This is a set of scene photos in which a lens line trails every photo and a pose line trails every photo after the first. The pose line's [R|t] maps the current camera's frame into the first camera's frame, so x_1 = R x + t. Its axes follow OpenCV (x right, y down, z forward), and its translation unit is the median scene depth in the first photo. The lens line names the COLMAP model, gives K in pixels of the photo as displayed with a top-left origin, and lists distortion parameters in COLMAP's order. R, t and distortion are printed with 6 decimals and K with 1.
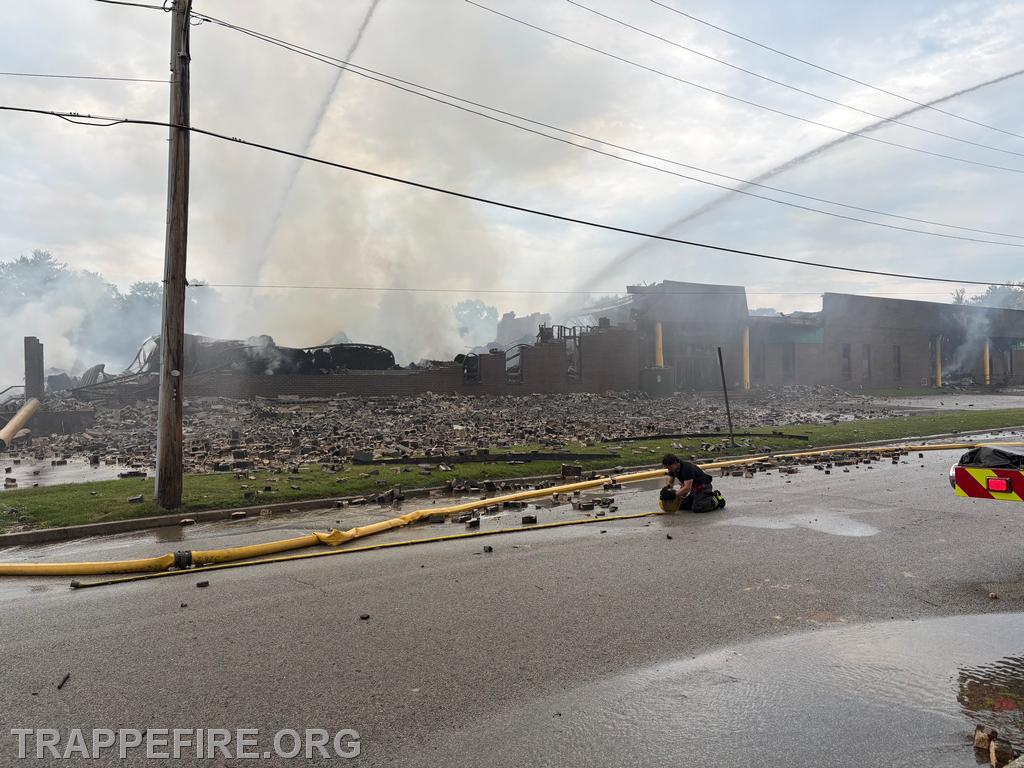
lens RADIAL K [[779.5, 0, 515.3], [0, 779.5, 382.6], [0, 0, 1]] dist [0.058930, -0.055987]
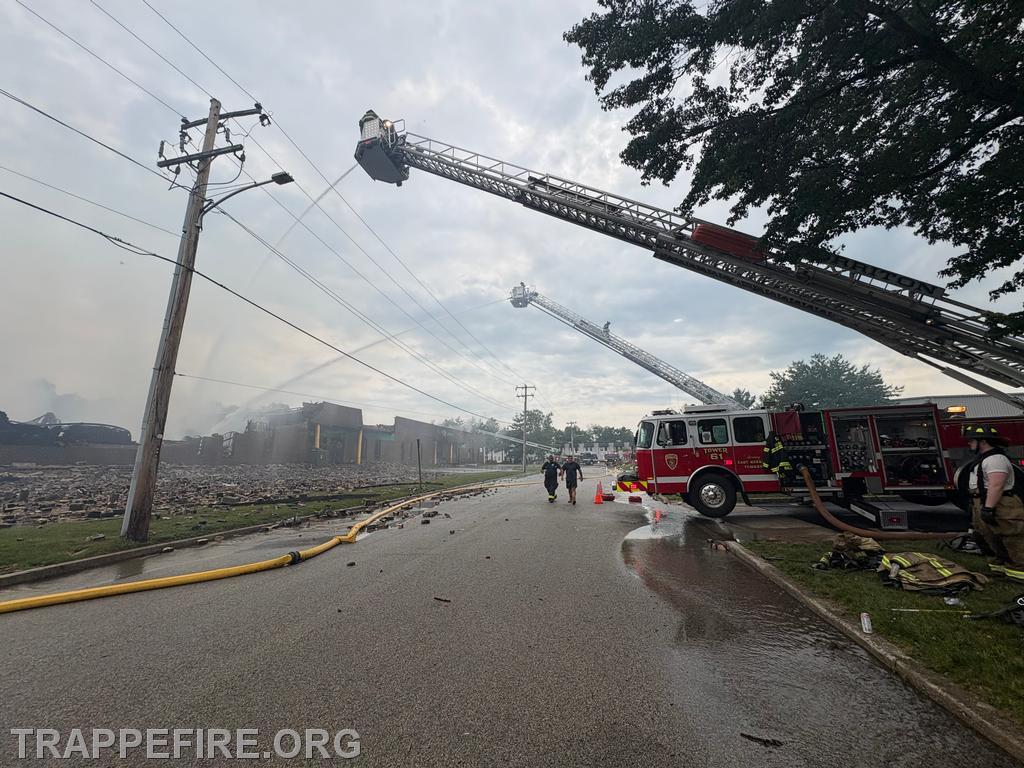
lens RADIAL K [[412.9, 0, 514.0], [0, 412.9, 383.0], [0, 0, 1]] dist [0.012835, -0.000258]
pose [[0.707519, 0.148803, 0.690850, -0.310447], [-0.012975, 0.980151, -0.197828, 0.019252], [-0.706575, 0.131003, 0.695406, 0.037689]]
